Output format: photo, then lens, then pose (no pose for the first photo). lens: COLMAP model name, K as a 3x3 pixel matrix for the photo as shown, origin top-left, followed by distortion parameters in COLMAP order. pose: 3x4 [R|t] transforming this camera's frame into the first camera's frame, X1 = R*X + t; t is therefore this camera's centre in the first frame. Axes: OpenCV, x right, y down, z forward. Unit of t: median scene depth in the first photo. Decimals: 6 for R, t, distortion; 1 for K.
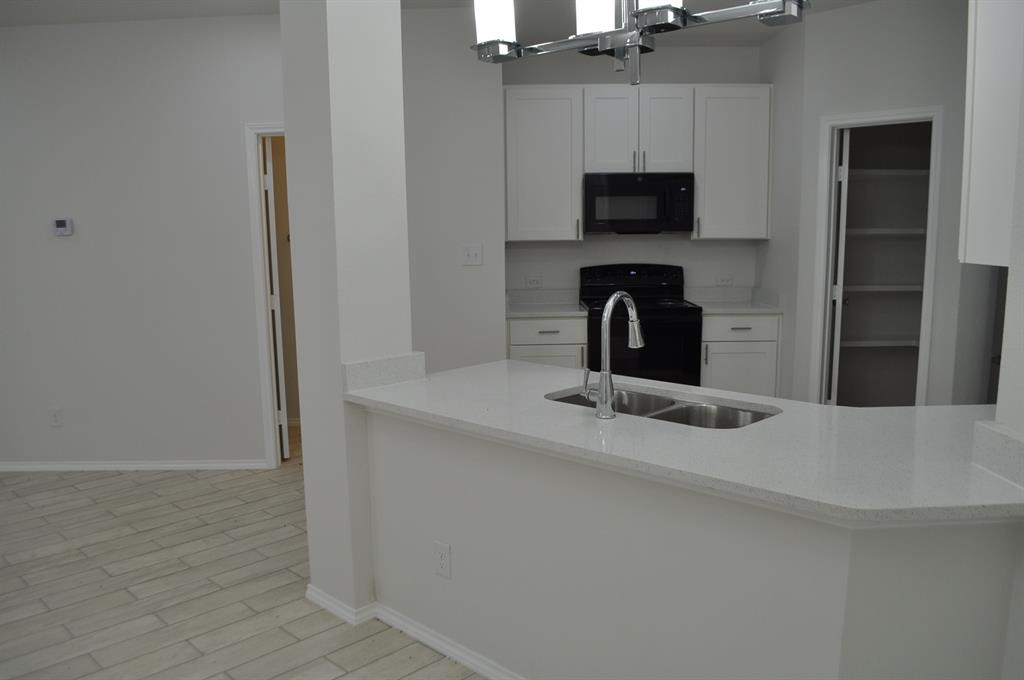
lens RADIAL K [[803.9, 0, 507.0], [0, 803.9, 355.8], [0, 0, 1]] dist [-0.083834, 0.010557]
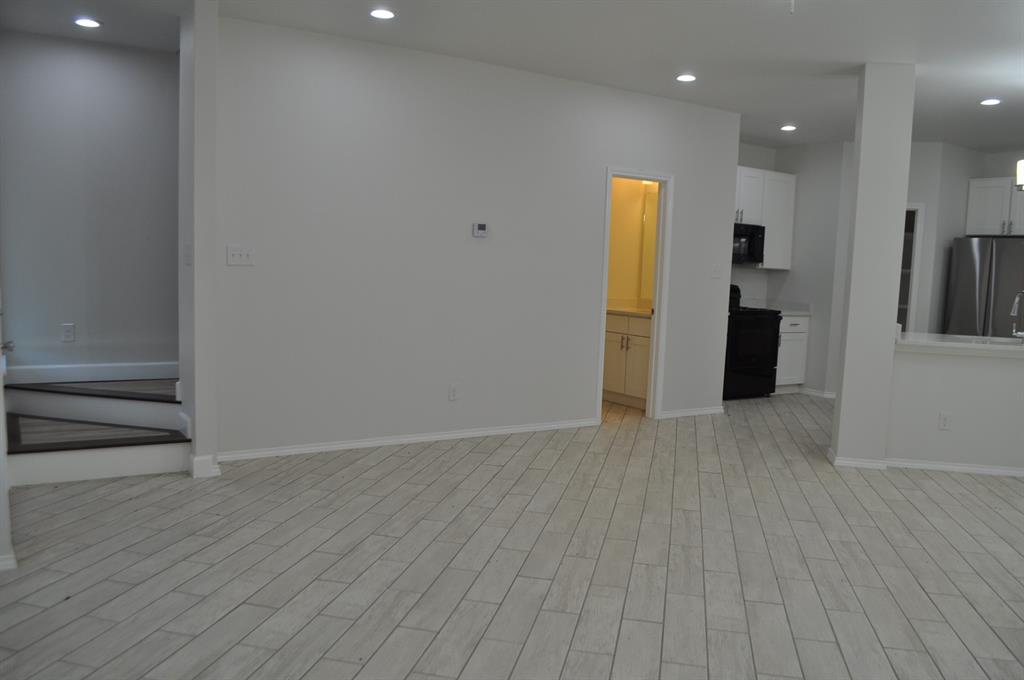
lens RADIAL K [[808.2, 0, 508.9], [0, 808.2, 350.5], [0, 0, 1]] dist [-0.081204, 0.007131]
pose [[0.842758, -0.006969, 0.538247, -1.245037], [0.030999, 0.998885, -0.035602, 0.067832], [-0.537399, 0.046689, 0.842035, -0.057891]]
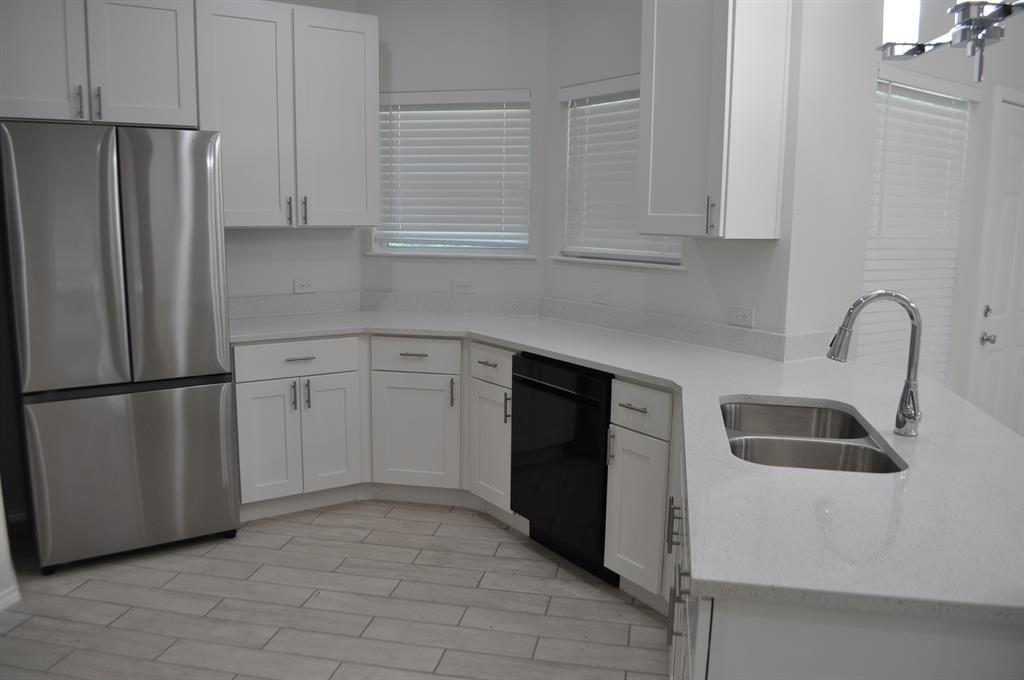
lens RADIAL K [[803.9, 0, 507.0], [0, 803.9, 355.8], [0, 0, 1]] dist [-0.083834, 0.010557]
pose [[-0.555213, -0.135854, 0.820538, -0.163079], [0.126690, 0.961242, 0.244874, -0.143863], [-0.822003, 0.239911, -0.516482, 0.936501]]
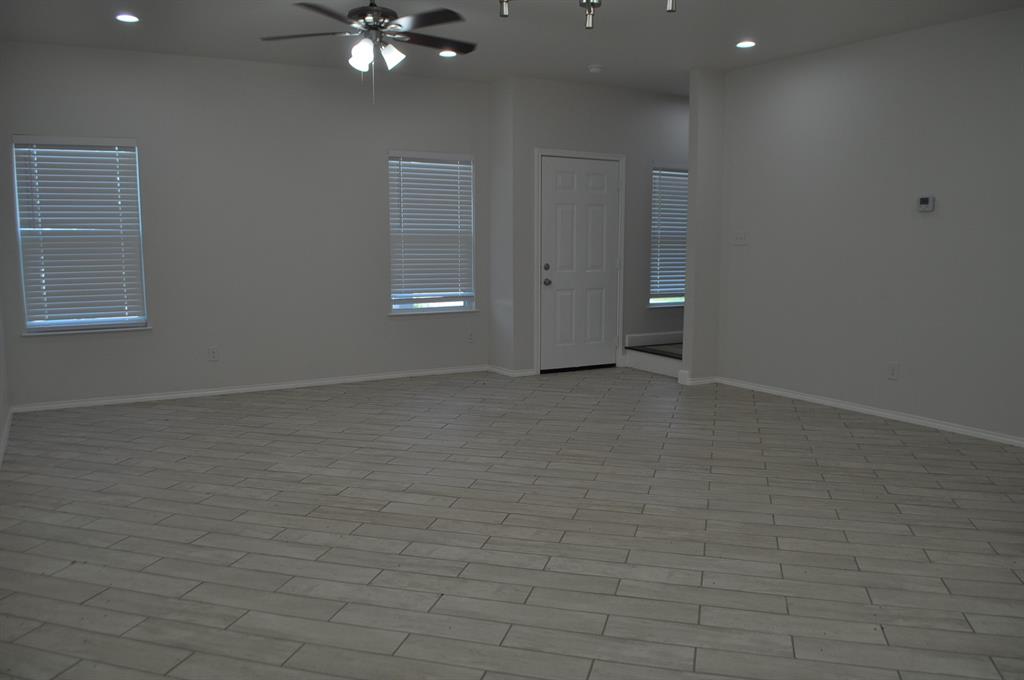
lens RADIAL K [[815.7, 0, 507.4], [0, 815.7, 363.1], [0, 0, 1]] dist [-0.070283, 0.006498]
pose [[0.496726, 0.149116, -0.855002, 0.156604], [-0.145924, 0.985455, 0.087090, 0.051093], [0.855552, 0.081506, 0.511261, -0.090151]]
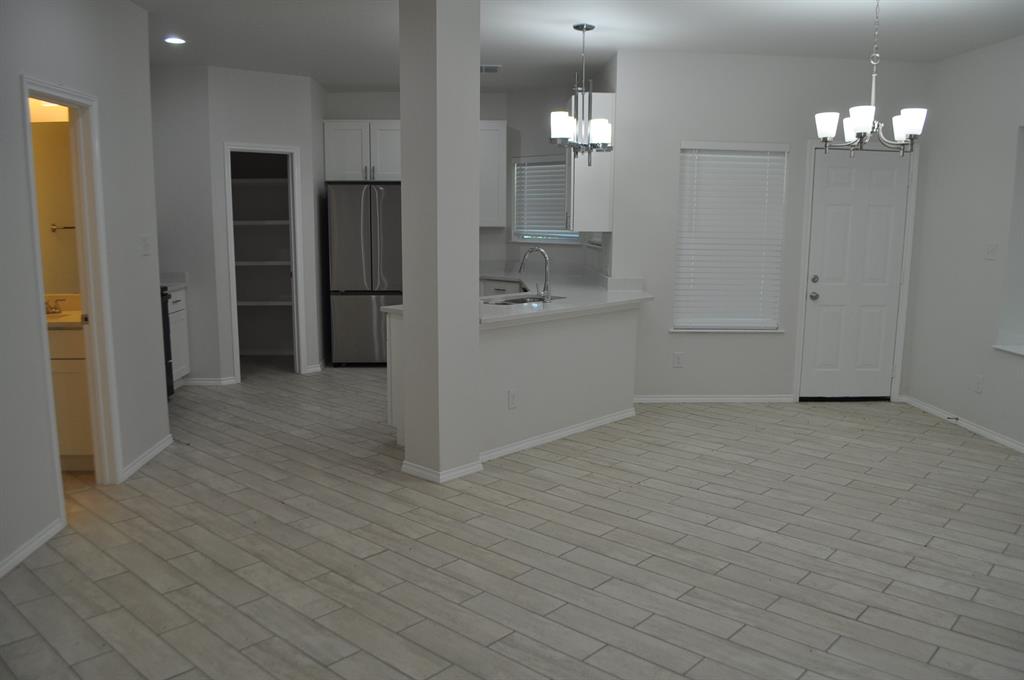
lens RADIAL K [[803.9, 0, 507.0], [0, 803.9, 355.8], [0, 0, 1]] dist [-0.083834, 0.010557]
pose [[-0.039376, -0.154607, 0.987191, -1.131910], [0.150569, 0.975759, 0.158822, -0.083288], [-0.987815, 0.154894, -0.015142, 0.613577]]
